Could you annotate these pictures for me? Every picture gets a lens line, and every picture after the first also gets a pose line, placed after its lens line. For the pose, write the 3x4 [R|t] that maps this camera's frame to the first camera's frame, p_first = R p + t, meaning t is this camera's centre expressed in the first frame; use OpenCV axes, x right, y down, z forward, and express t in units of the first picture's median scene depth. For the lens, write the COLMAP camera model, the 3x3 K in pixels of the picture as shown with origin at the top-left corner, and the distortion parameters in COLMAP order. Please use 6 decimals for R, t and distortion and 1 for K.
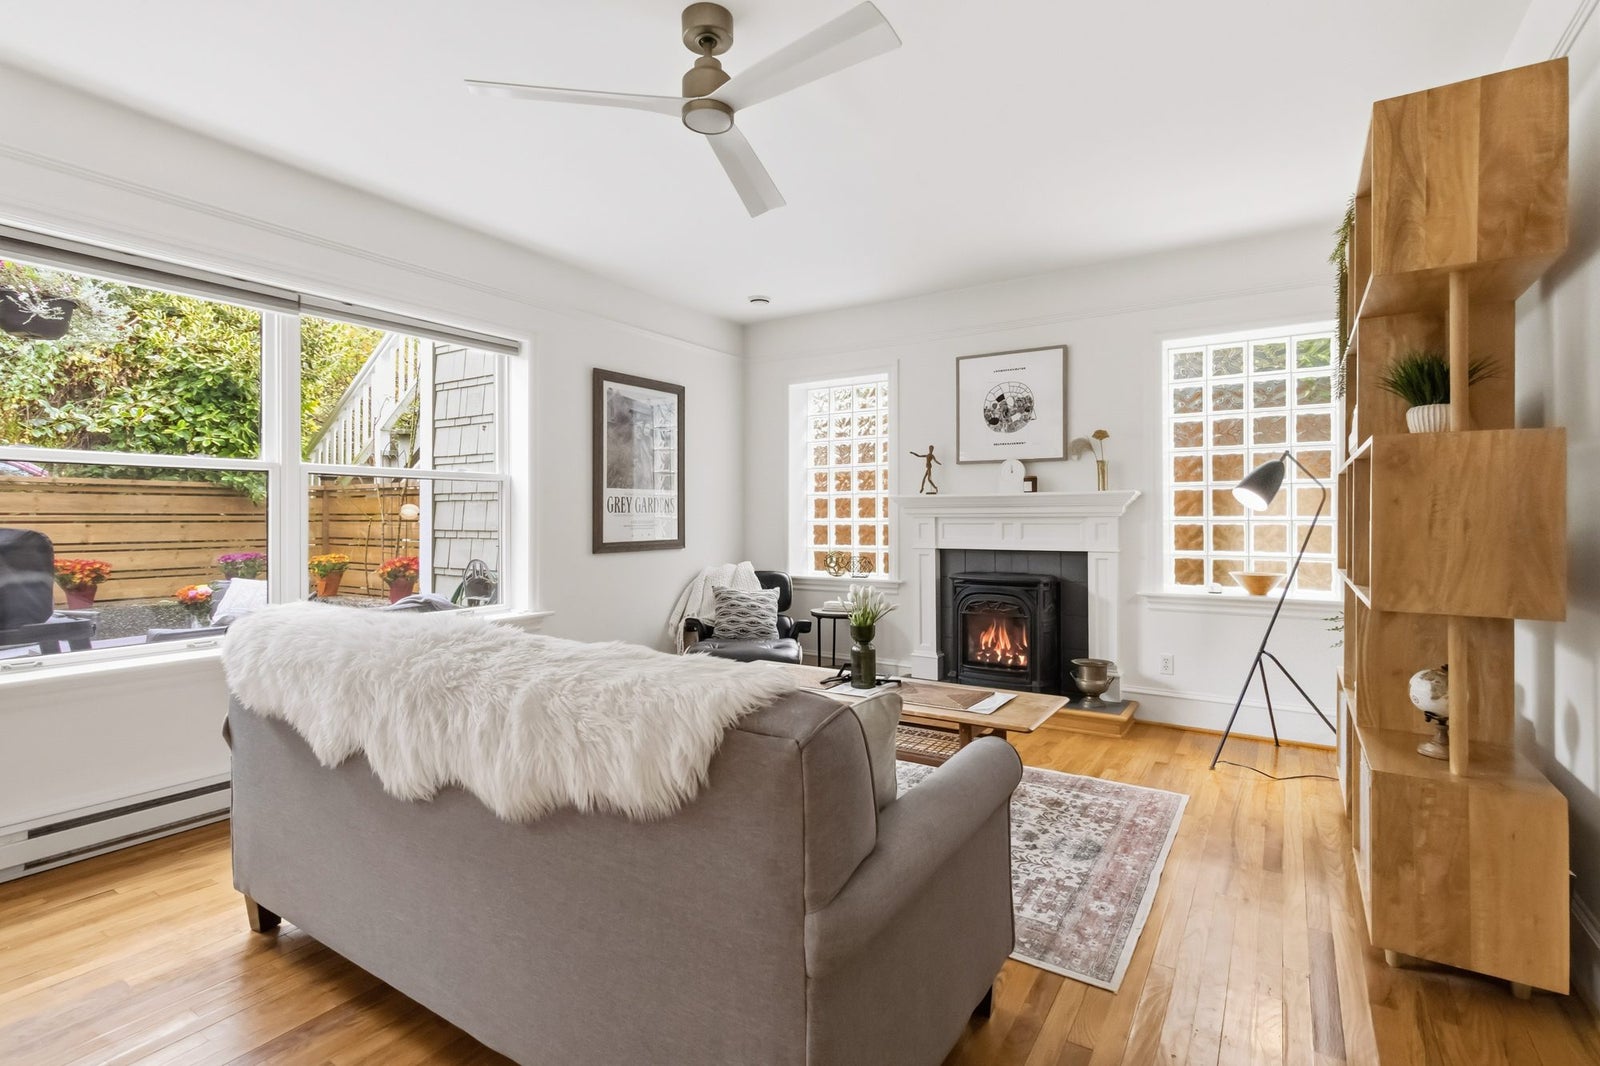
lens RADIAL K [[770.6, 0, 801.8], [0, 770.6, 513.5], [0, 0, 1]] dist [-0.000016, 0.000047]
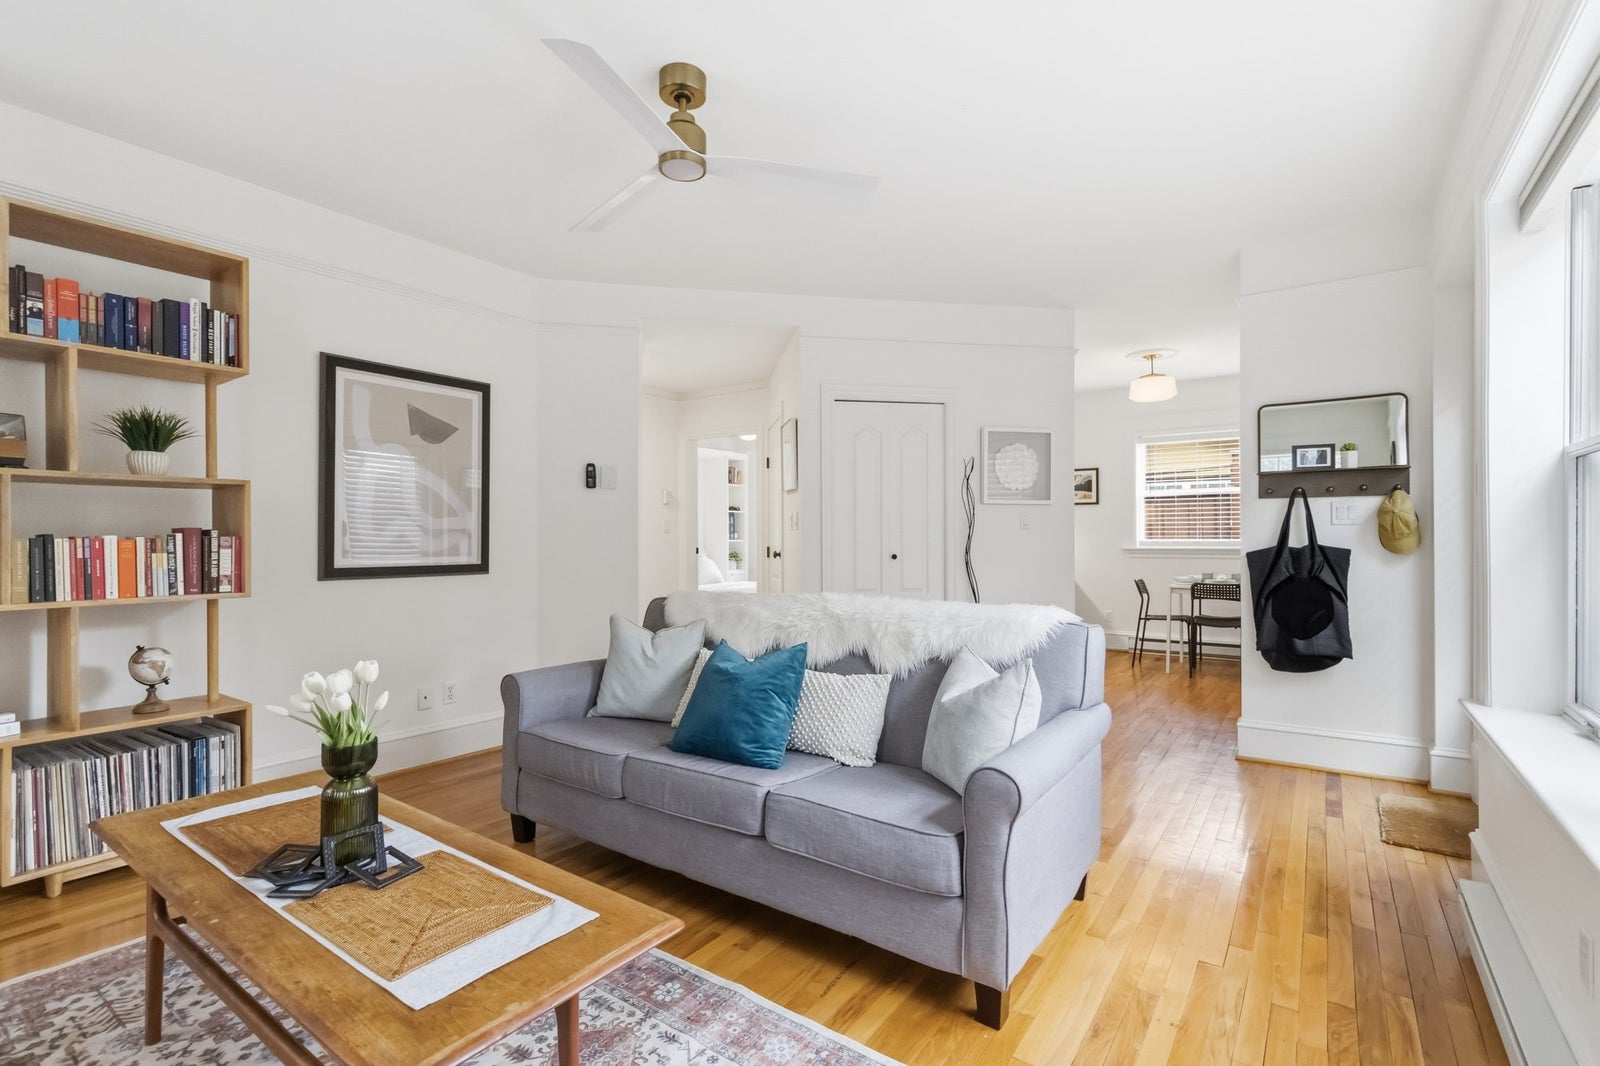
lens RADIAL K [[744.4, 0, 800.0], [0, 744.4, 533.0], [0, 0, 1]] dist [-0.000756, -0.000016]
pose [[-0.998373, -0.000770, 0.057011, -0.259391], [-0.001672, 0.999874, -0.015759, 0.021734], [-0.056992, -0.015829, -0.998249, 1.623595]]
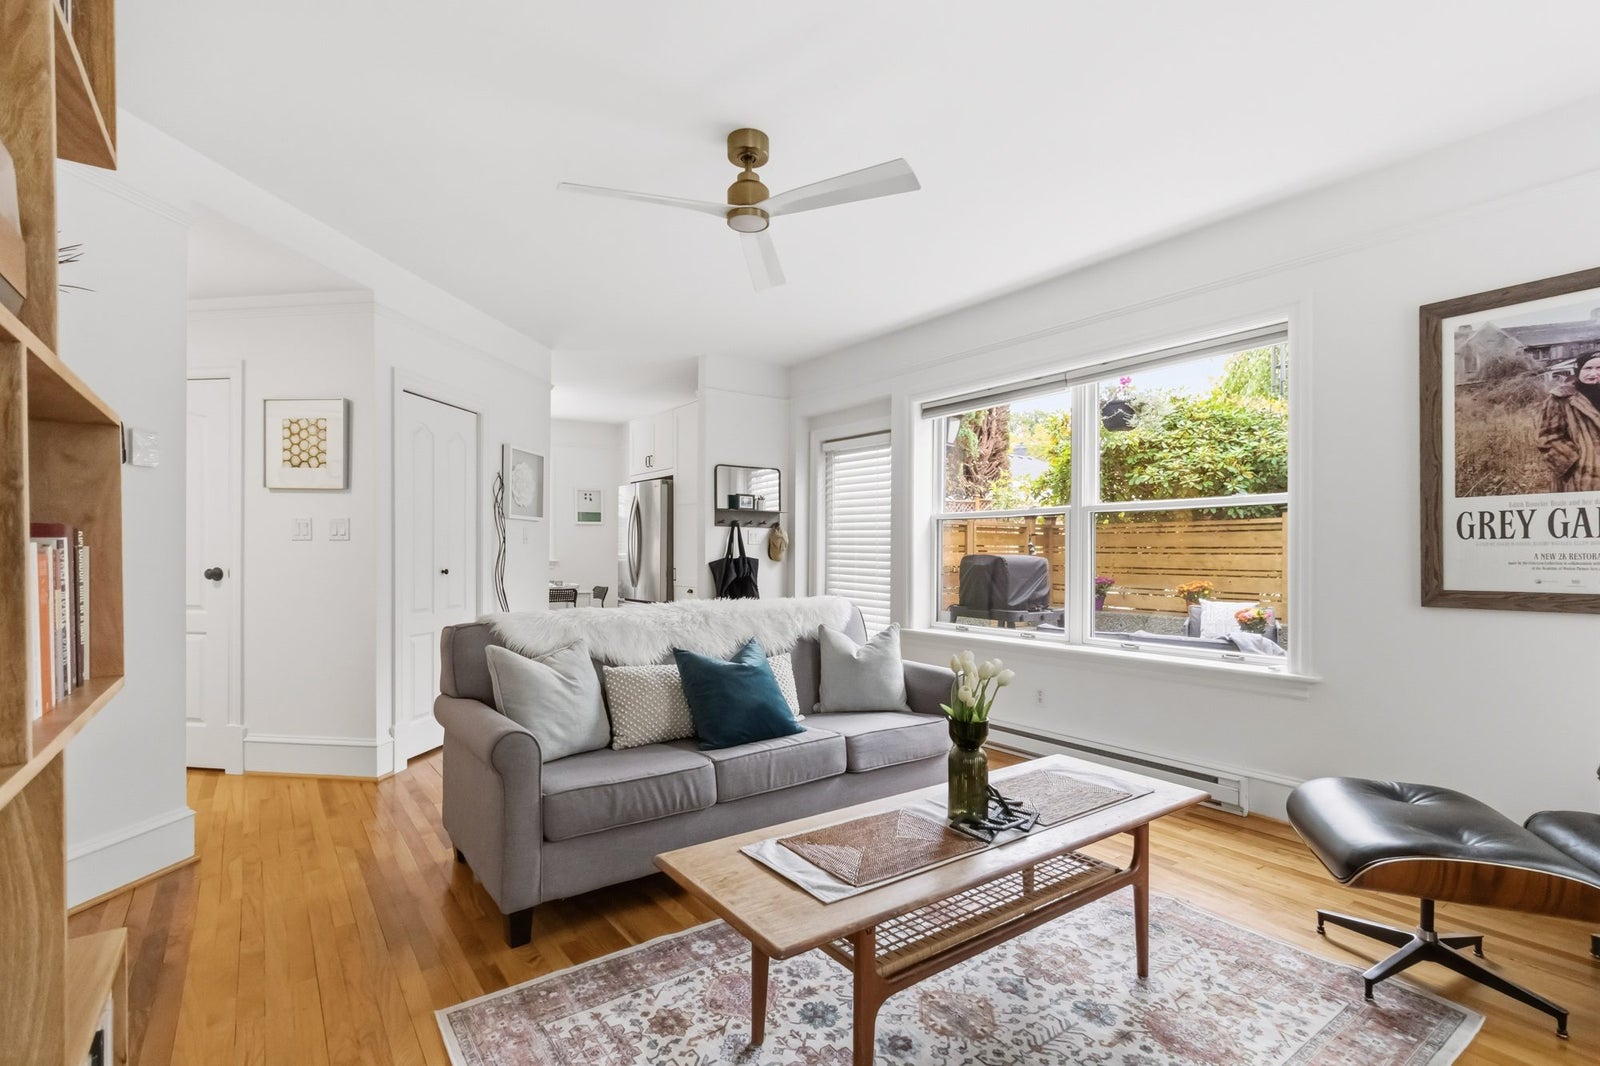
lens RADIAL K [[754.7, 0, 802.5], [0, 754.7, 554.4], [0, 0, 1]] dist [0.001383, 0.000108]
pose [[-0.377264, 0.003379, -0.926100, 0.772435], [0.004045, 0.999990, 0.002001, 0.011880], [0.926097, -0.002991, -0.377274, 1.230624]]
